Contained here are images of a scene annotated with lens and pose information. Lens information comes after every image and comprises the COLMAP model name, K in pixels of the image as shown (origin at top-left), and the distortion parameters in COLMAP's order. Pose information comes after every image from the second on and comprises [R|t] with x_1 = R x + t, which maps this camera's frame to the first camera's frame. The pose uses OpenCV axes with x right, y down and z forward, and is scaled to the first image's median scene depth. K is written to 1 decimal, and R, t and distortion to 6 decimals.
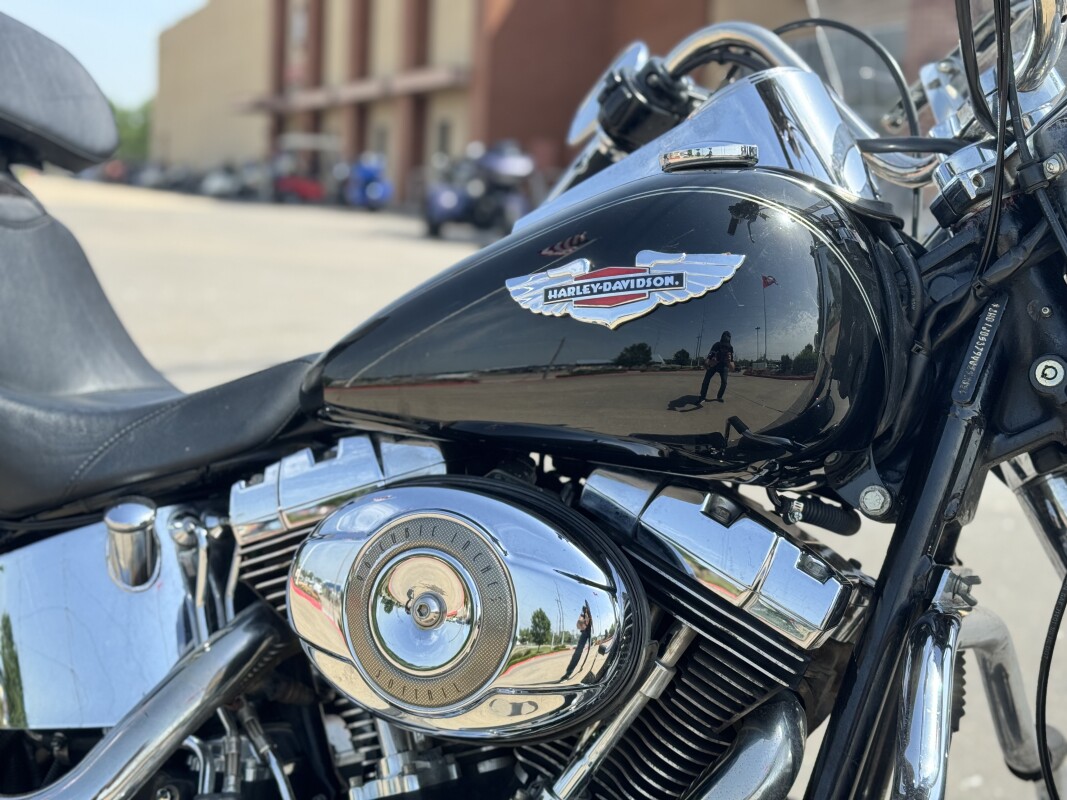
lens RADIAL K [[1383.9, 0, 533.8], [0, 1383.9, 412.7], [0, 0, 1]] dist [0.181361, -0.024153]
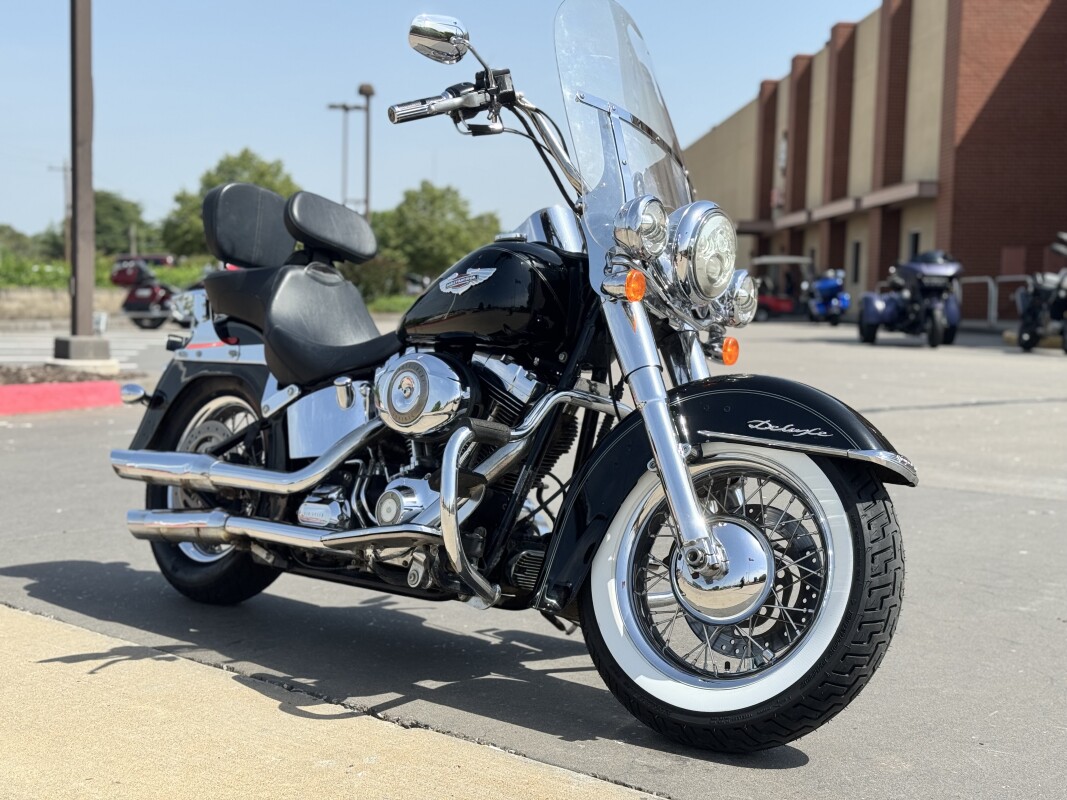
lens RADIAL K [[1487.3, 0, 533.5], [0, 1487.3, 400.0], [0, 0, 1]] dist [-0.005175, -0.007149]
pose [[0.935917, -0.016169, -0.351850, 0.868924], [-0.019259, 0.995102, -0.096956, 0.309930], [0.351694, 0.097519, 0.931022, -1.256703]]
